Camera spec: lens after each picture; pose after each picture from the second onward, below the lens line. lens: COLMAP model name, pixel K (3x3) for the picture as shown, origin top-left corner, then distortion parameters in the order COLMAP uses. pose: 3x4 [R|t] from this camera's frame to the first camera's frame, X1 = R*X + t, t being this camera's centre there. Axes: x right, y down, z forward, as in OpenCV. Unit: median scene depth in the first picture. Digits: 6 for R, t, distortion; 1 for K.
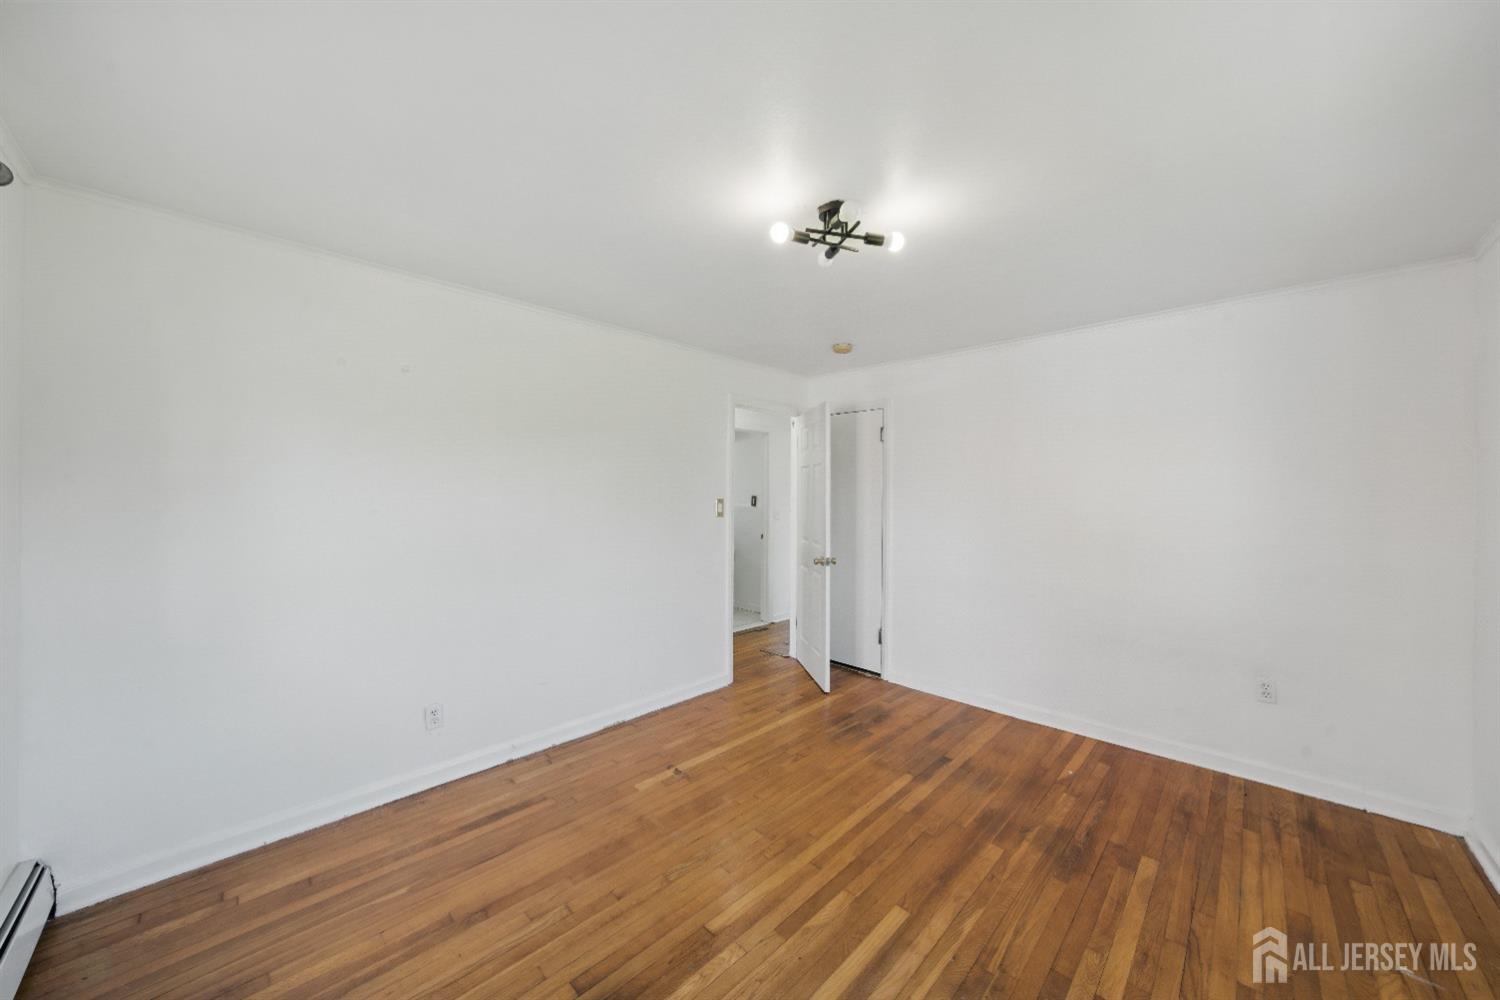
lens RADIAL K [[525.9, 0, 755.5], [0, 525.9, 493.5], [0, 0, 1]] dist [-0.016157, 0.001286]
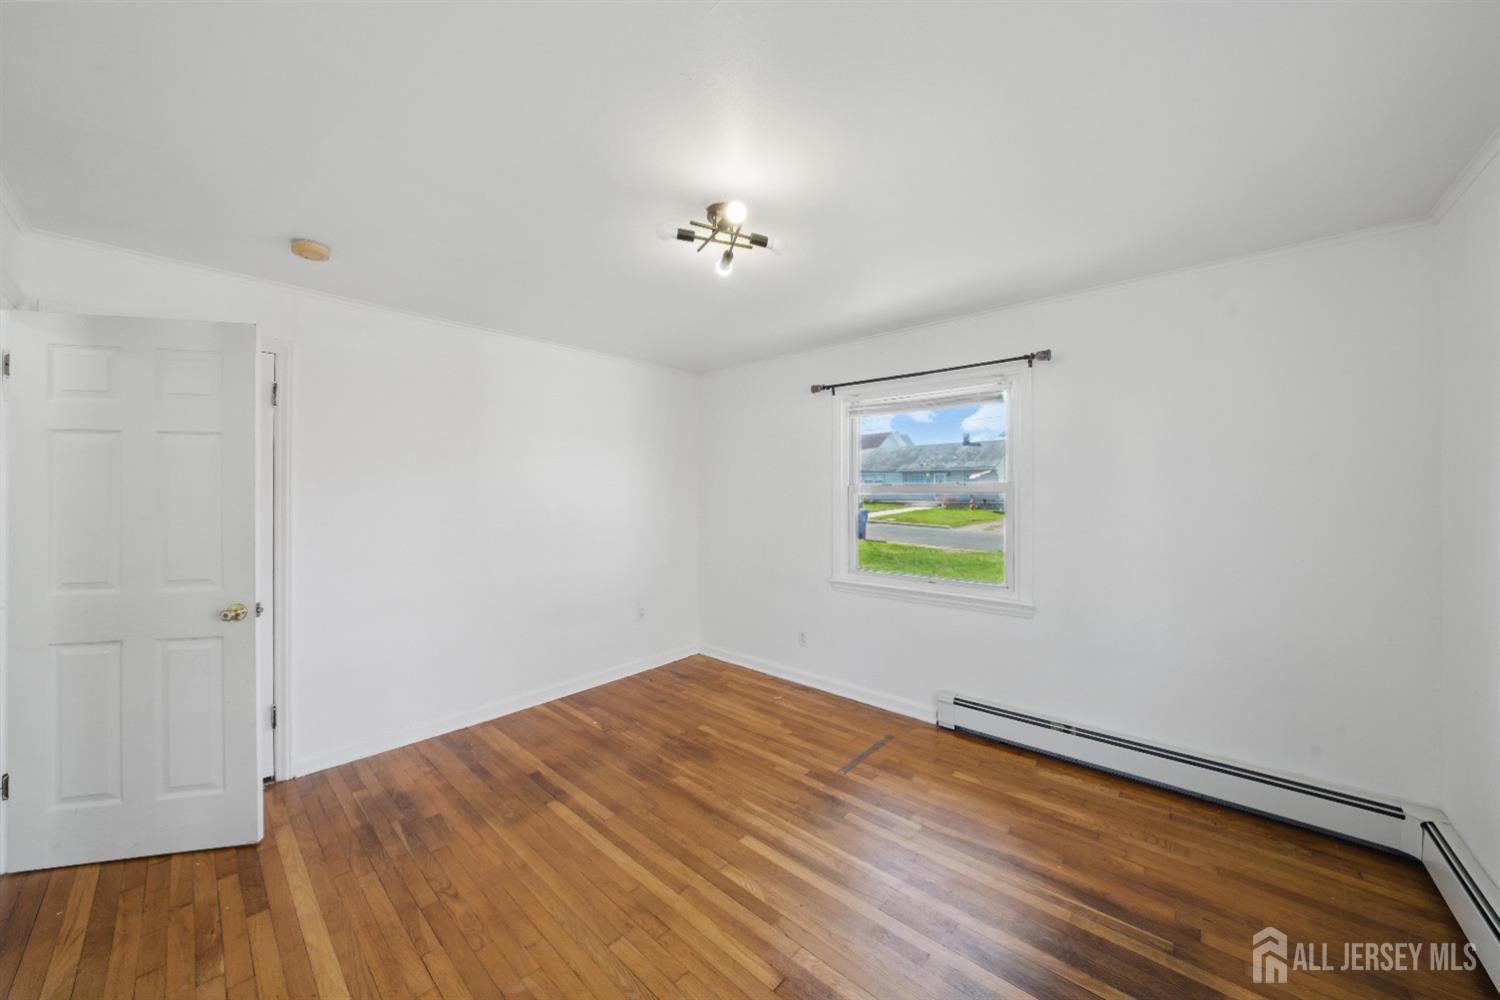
lens RADIAL K [[525.9, 0, 754.8], [0, 525.9, 495.5], [0, 0, 1]] dist [-0.016157, 0.001286]
pose [[-0.034186, -0.012114, 0.999342, -0.675175], [0.000478, 0.999926, 0.012137, -0.000208], [-0.999415, 0.000893, -0.034178, 0.754875]]
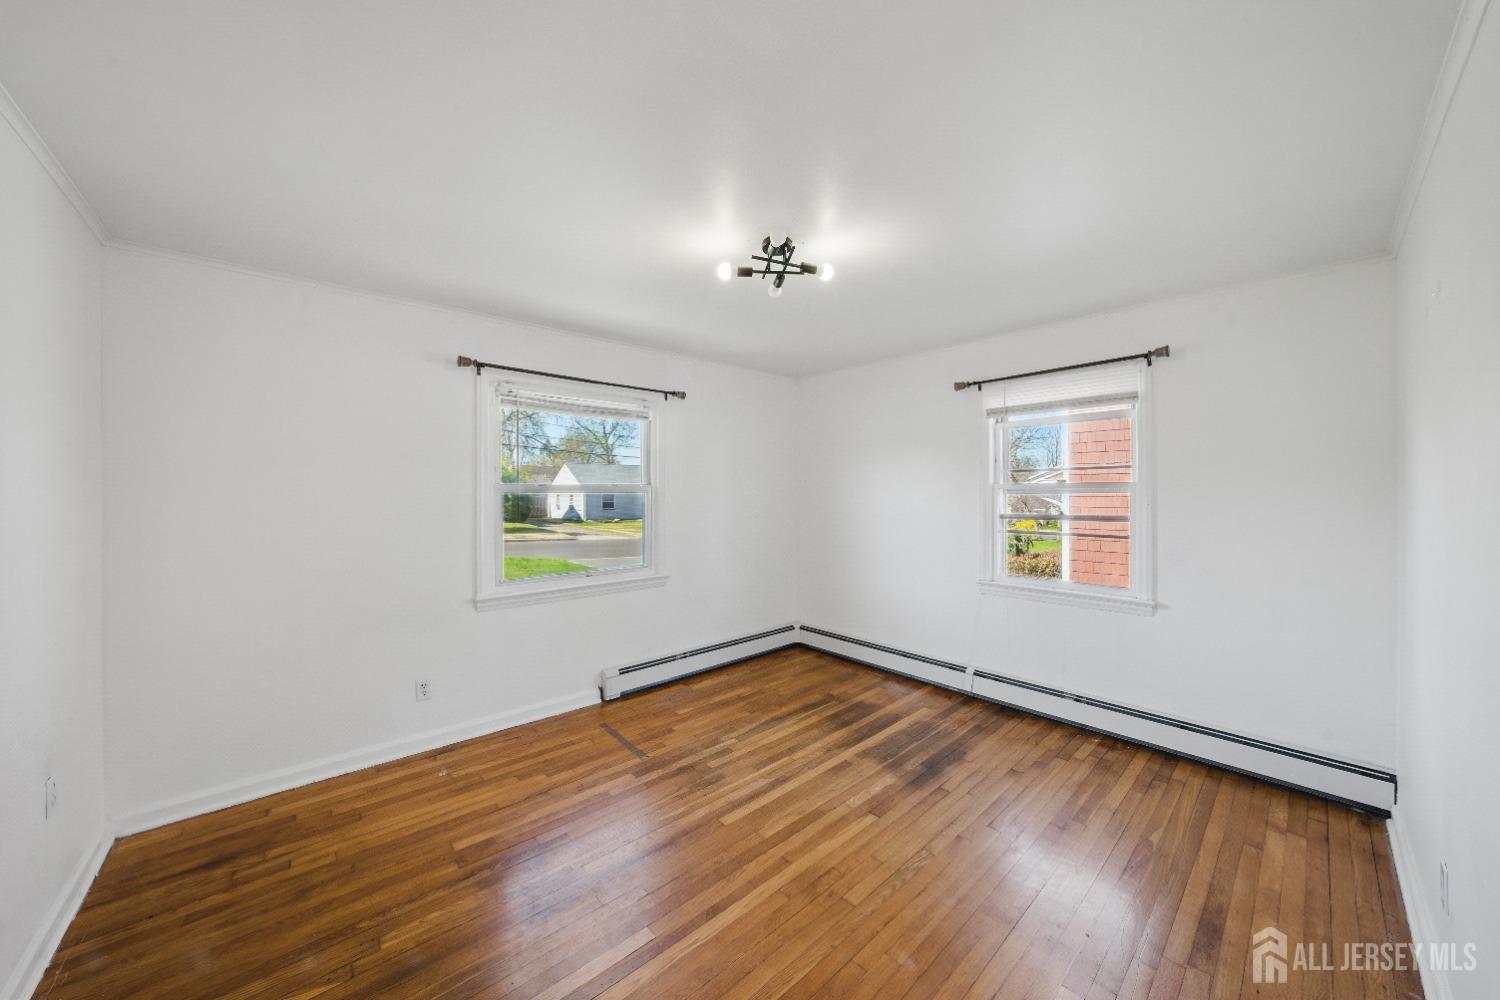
lens RADIAL K [[525.9, 0, 749.7], [0, 525.9, 496.0], [0, 0, 1]] dist [-0.016157, 0.001286]
pose [[-0.996980, -0.006187, 0.077417, 0.093565], [-0.005614, 0.999955, 0.007615, 0.004866], [-0.077460, 0.007157, -0.996970, 1.668628]]
